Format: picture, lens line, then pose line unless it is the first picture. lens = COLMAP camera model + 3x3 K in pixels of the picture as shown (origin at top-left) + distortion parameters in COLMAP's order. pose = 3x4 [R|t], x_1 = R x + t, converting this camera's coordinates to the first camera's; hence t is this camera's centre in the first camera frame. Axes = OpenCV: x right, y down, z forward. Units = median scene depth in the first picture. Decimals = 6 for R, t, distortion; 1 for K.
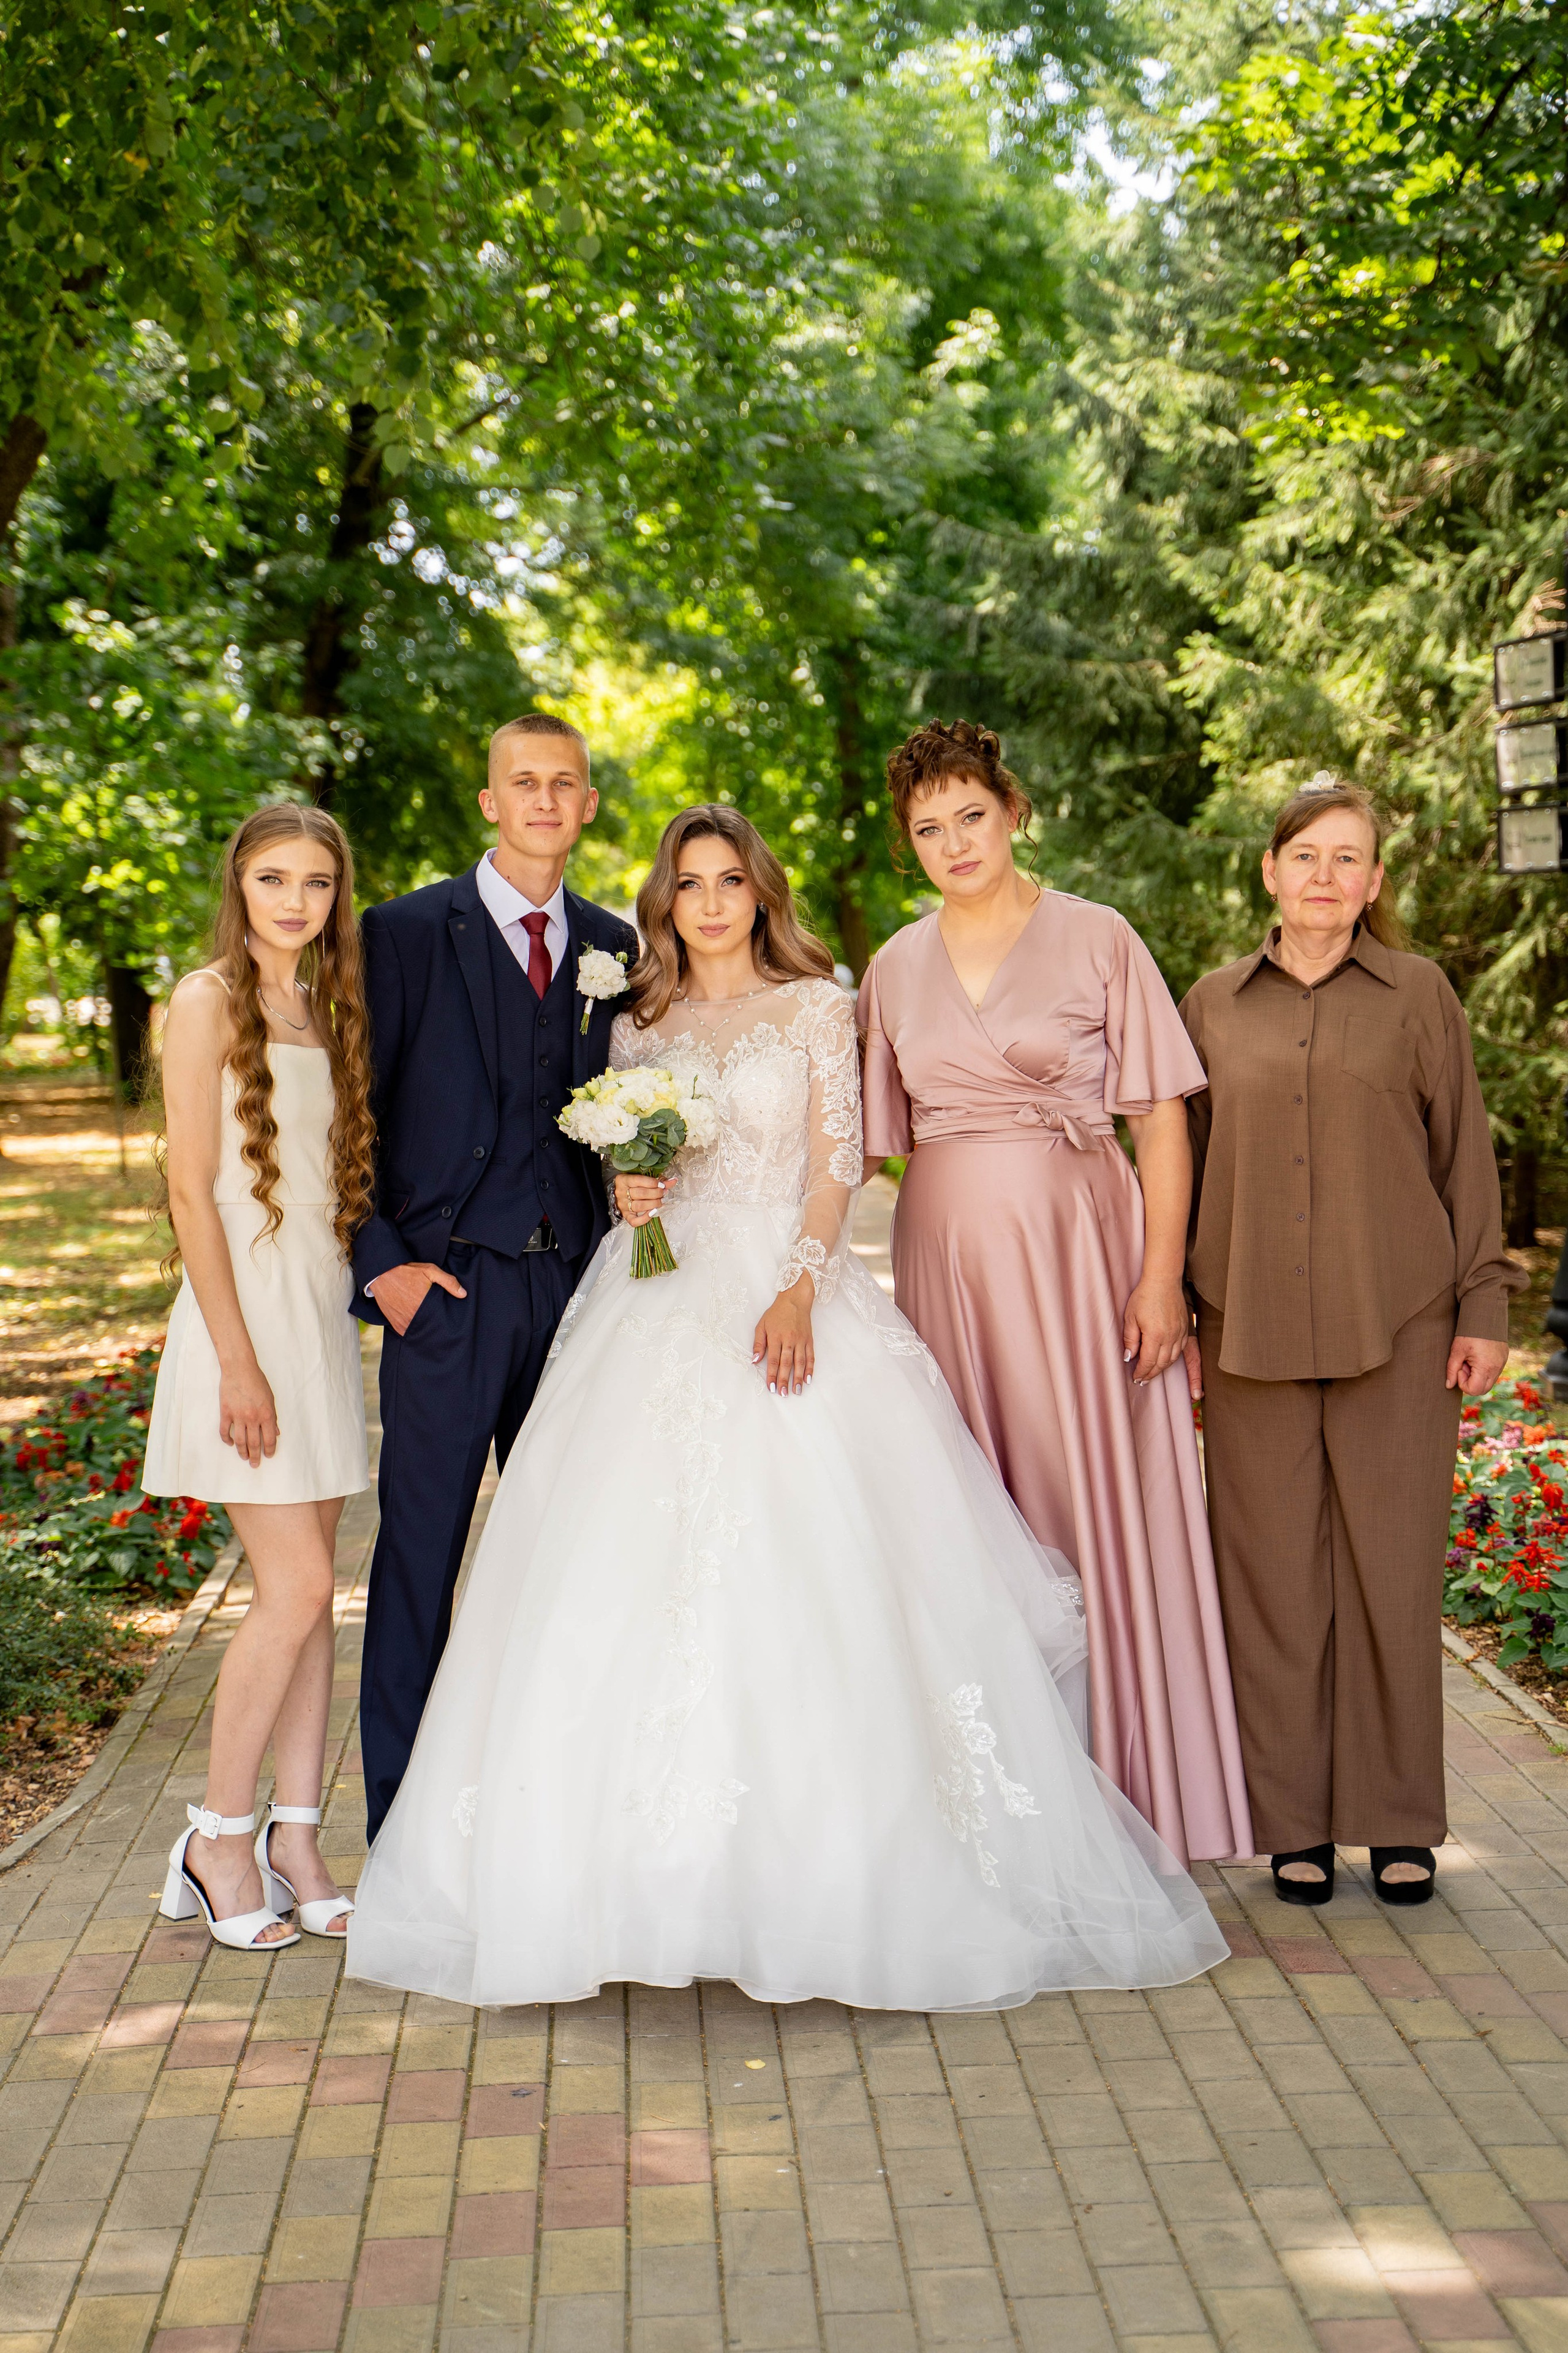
lens RADIAL K [[3788.7, 0, 787.7], [0, 3788.7, 1177.8], [0, 0, 1]] dist [0.147653, -0.009056]
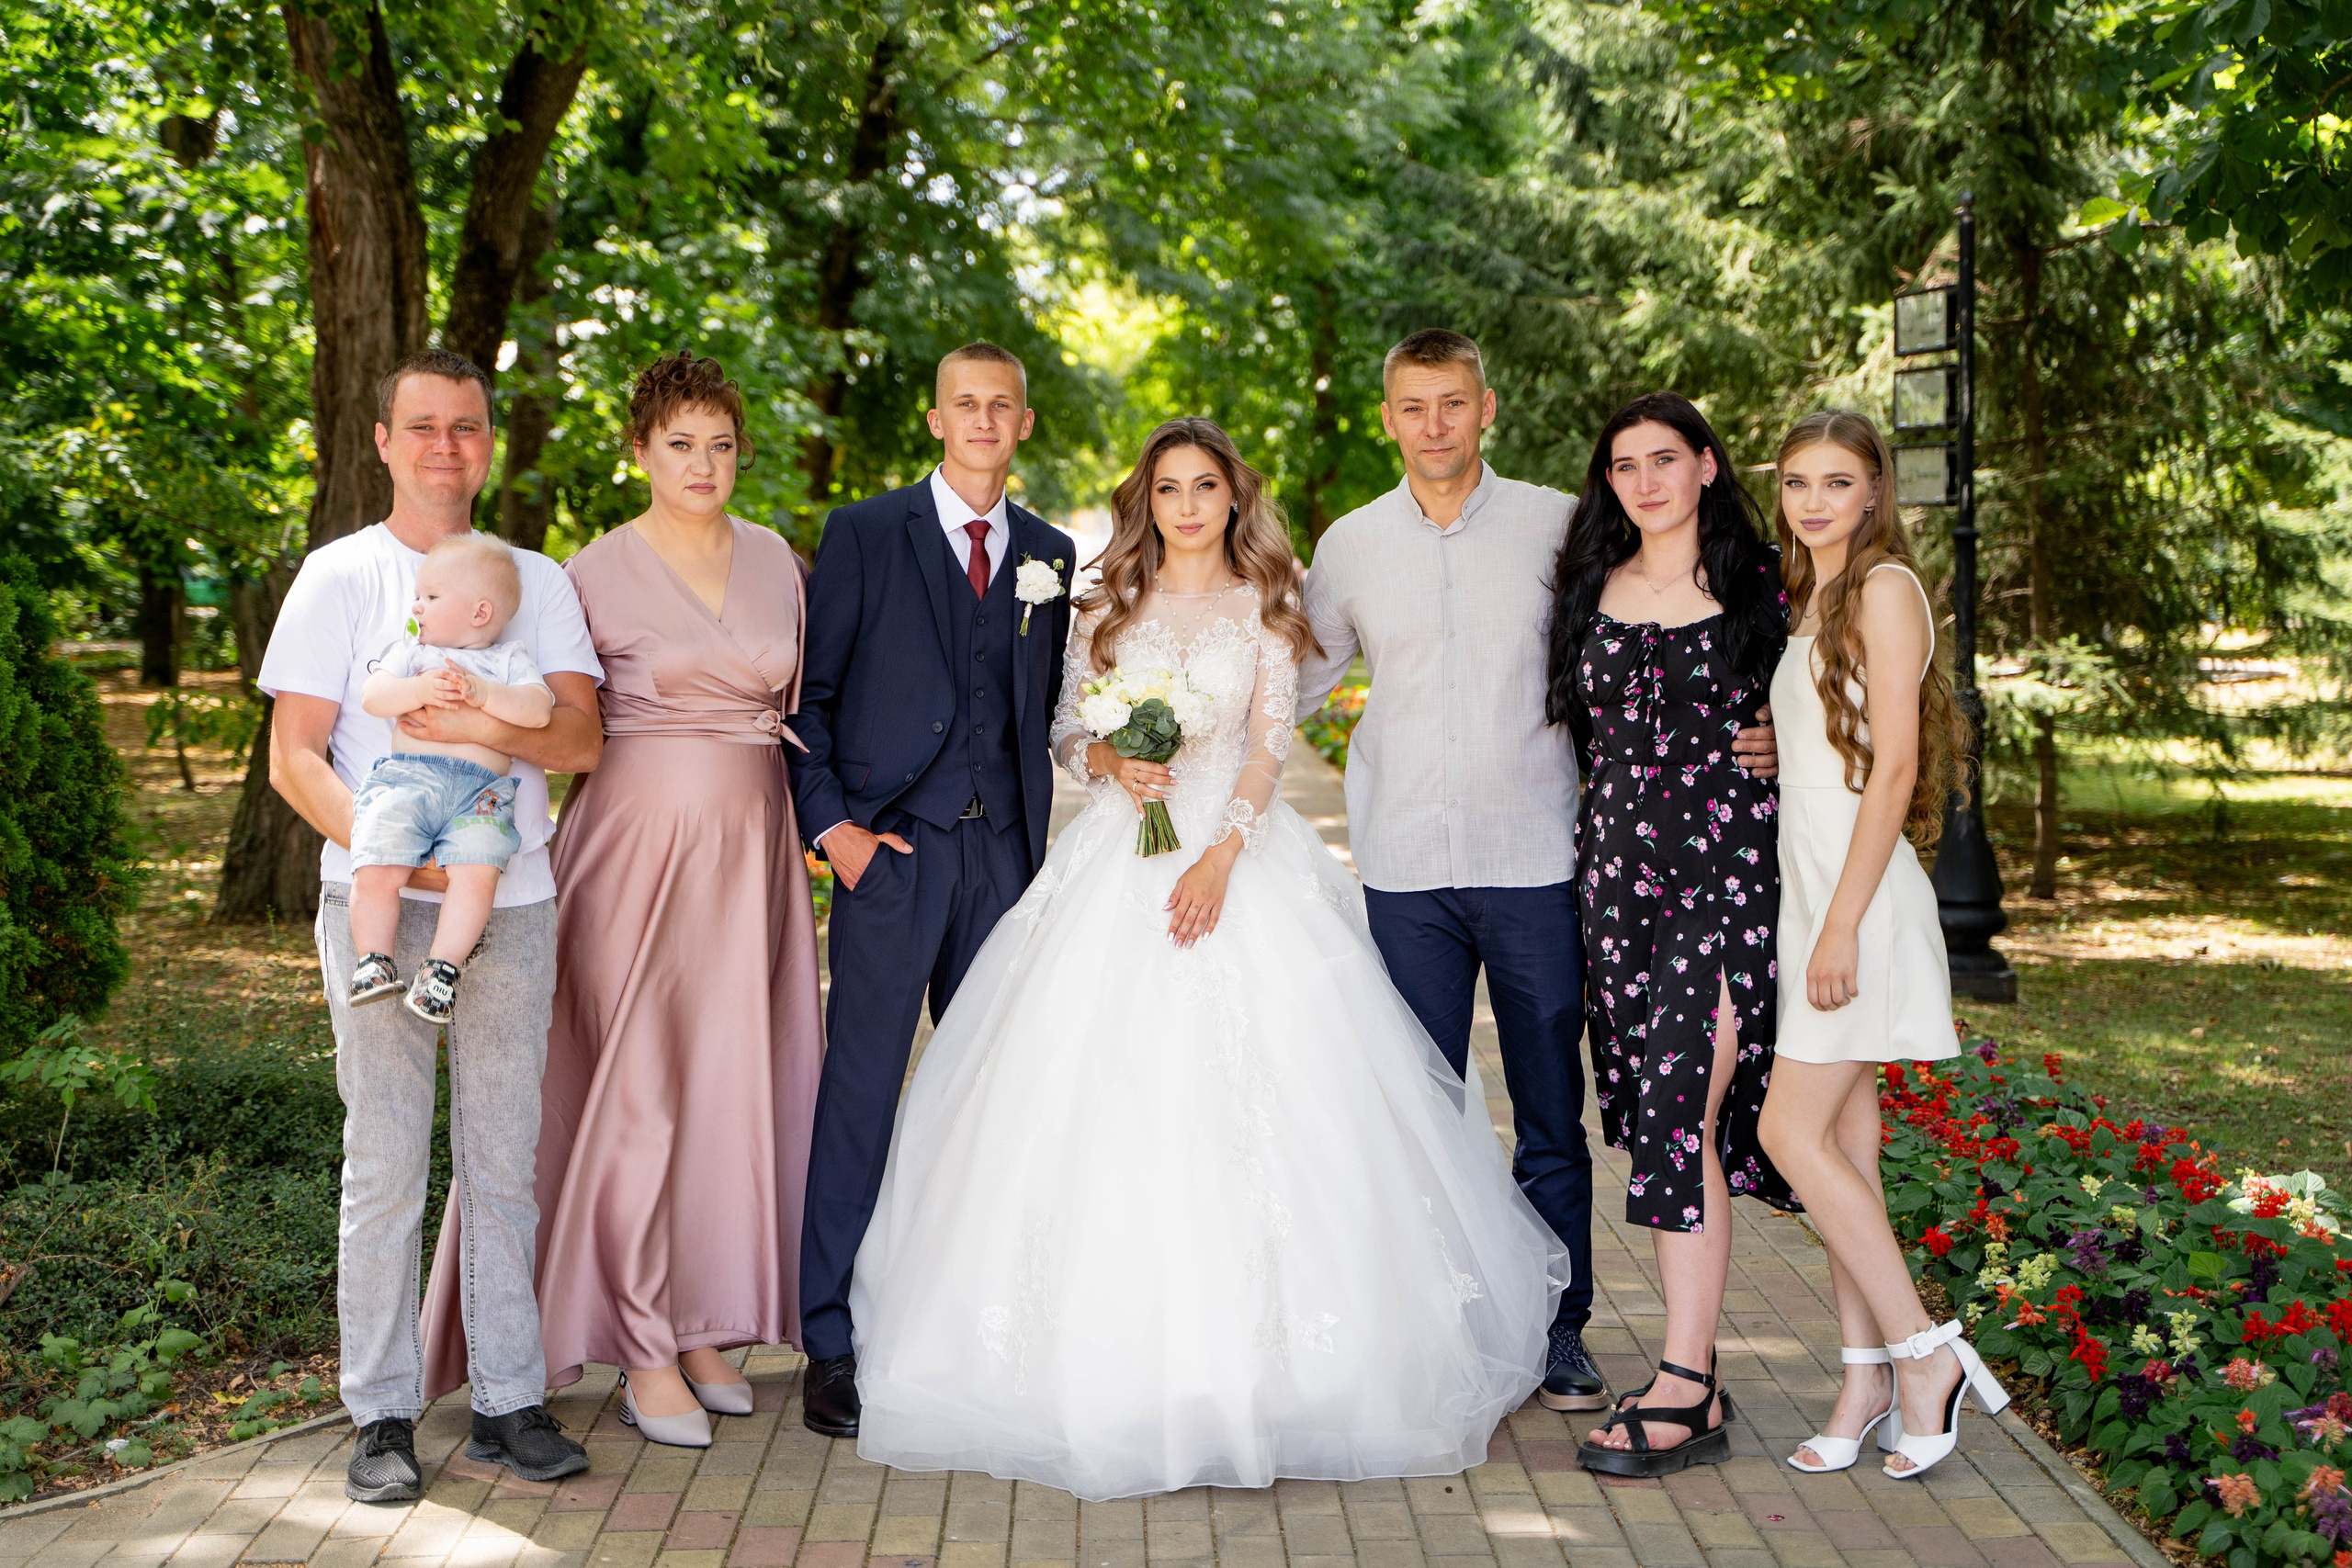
lens RADIAL K [[3522.7, 0, 1164.5], [0, 3522.7, 778.8], [0, 0, 1]] dist [0.120245, -0.002242]
pose [[0.999136, 0.031141, -0.027522, 0.011619], [-0.031025, 0.999508, 0.004604, -0.000129], [0.027652, -0.003746, 0.999611, -0.020965]]
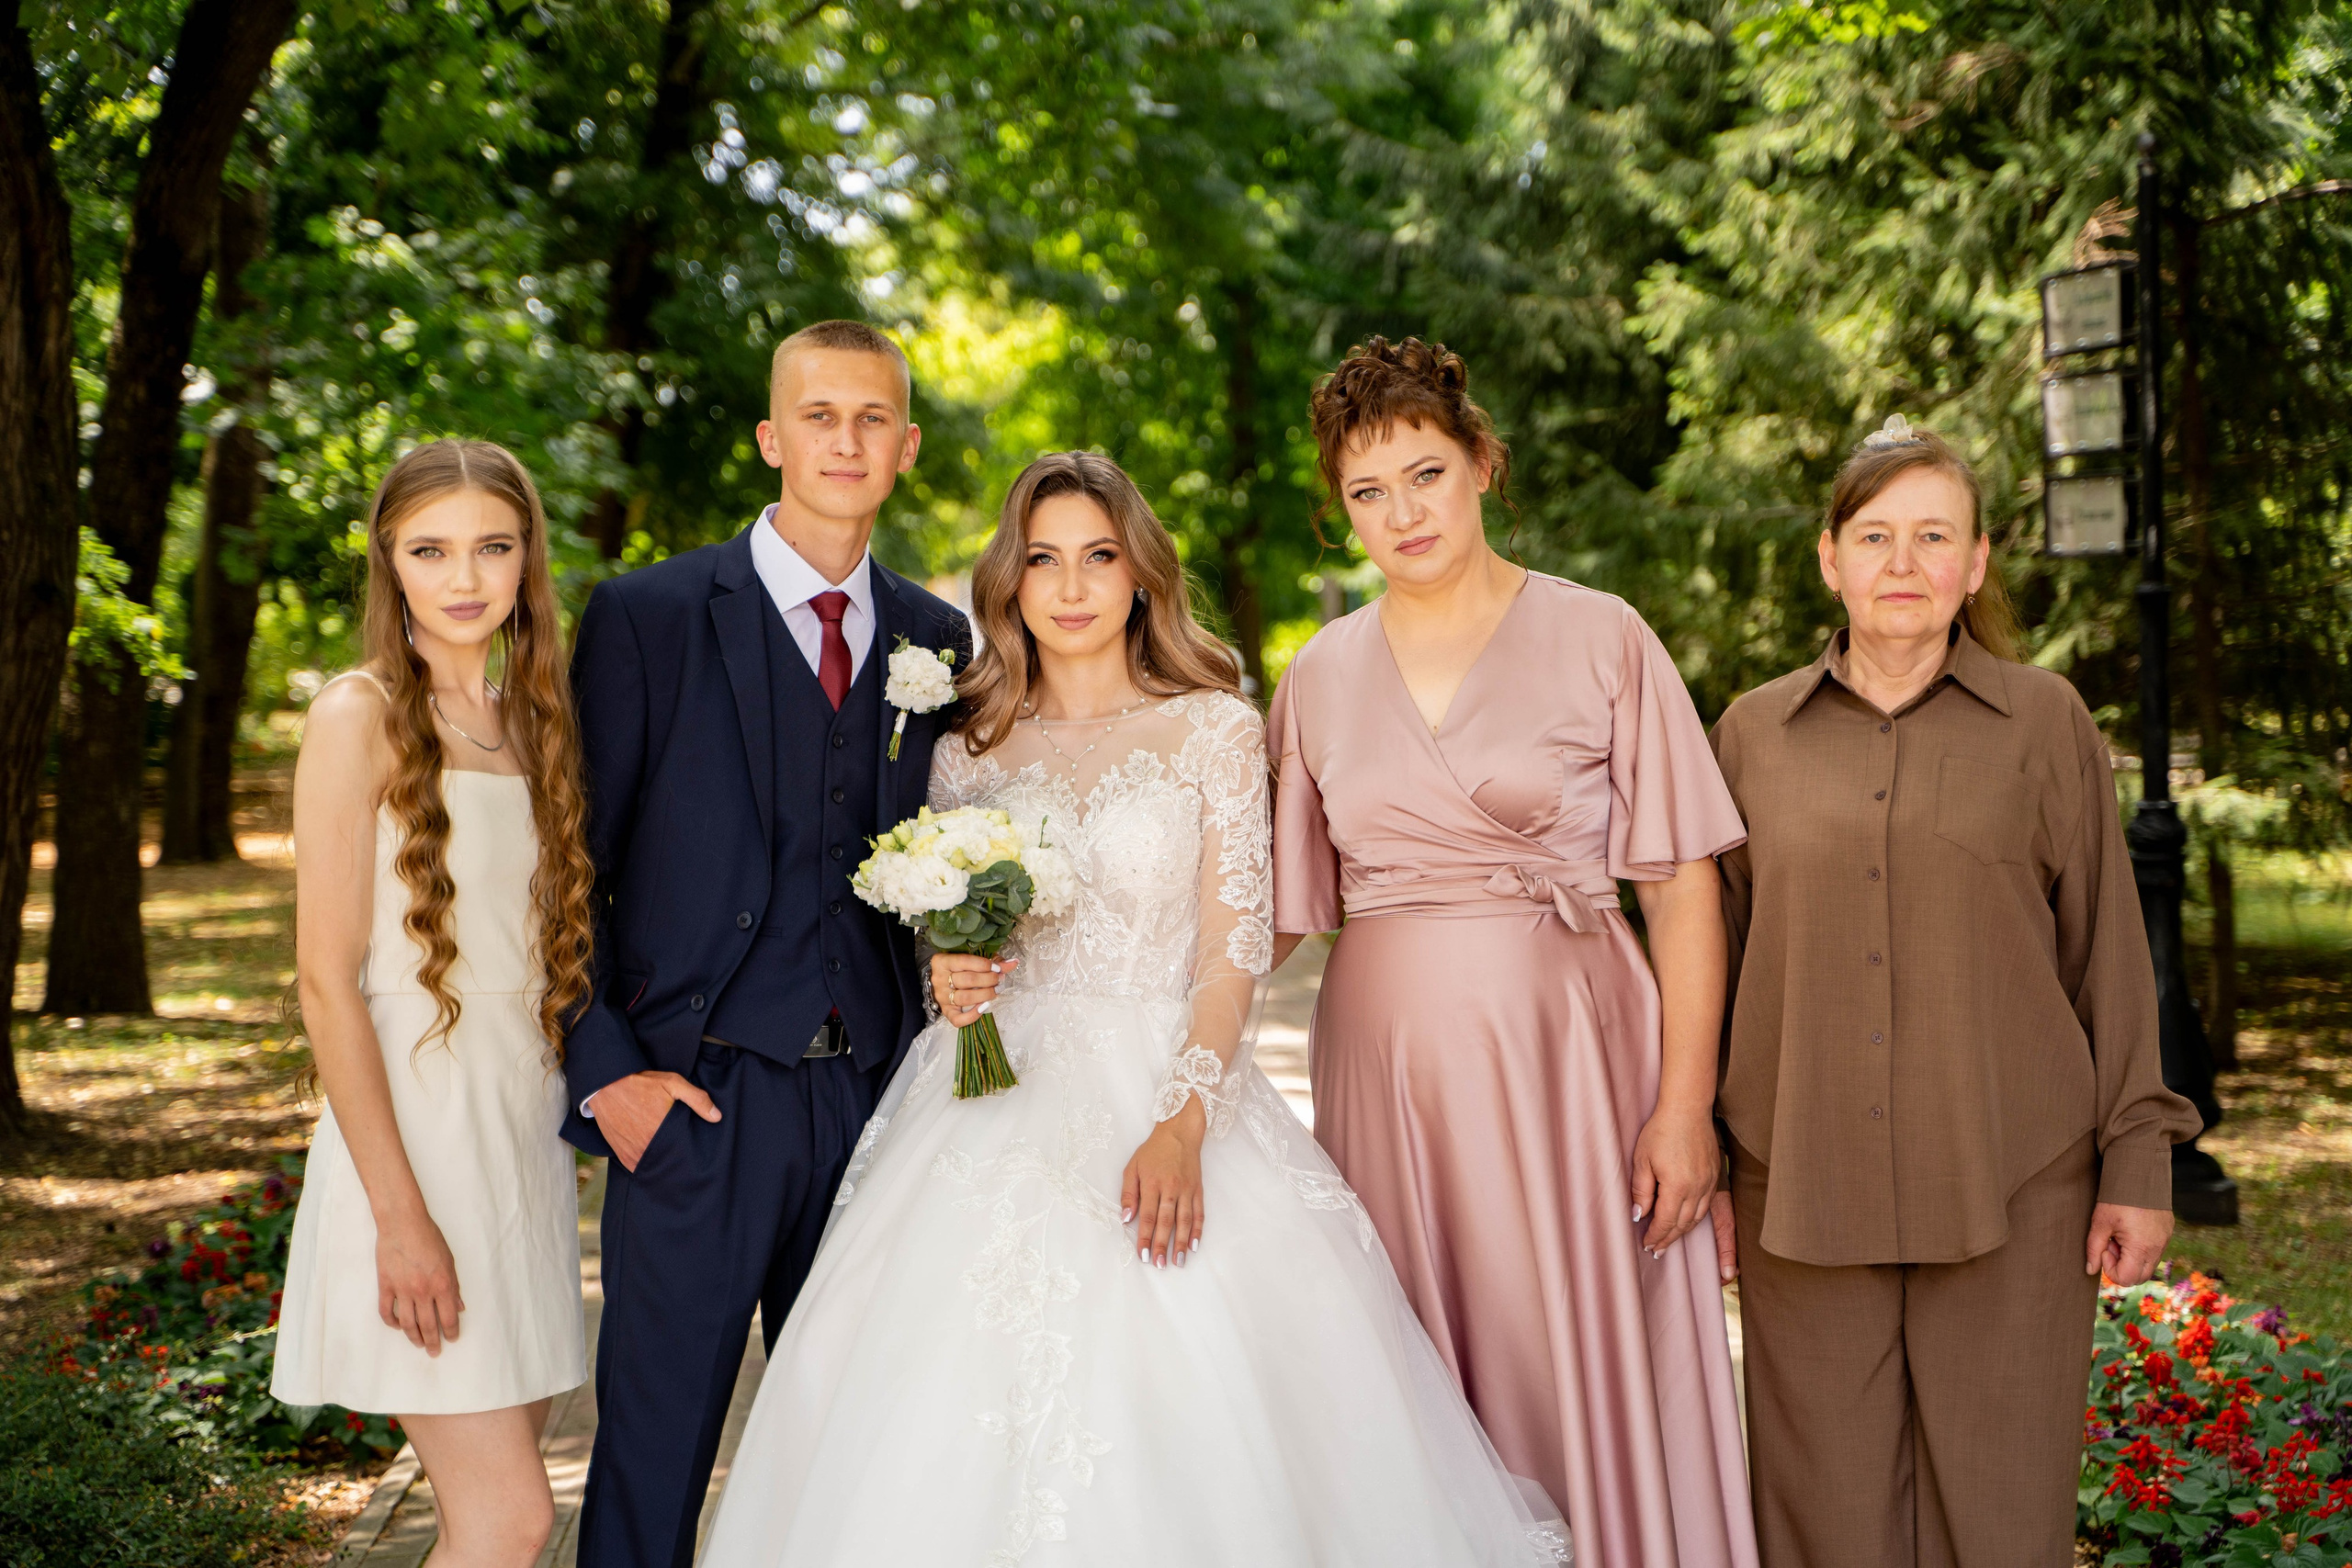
lens RADIAL K [[4310.8, 0, 1174.5], [0, 4310.8, 781.7], [0, 0, 1]] dist [0.246022, -0.051793]
pose [[0.999874, 0.015689, 0.002356, -0.000832], [-0.015626, 0.999577, -0.024540, -0.007303], [-0.002740, 0.024500, 0.999696, 0.087964]]
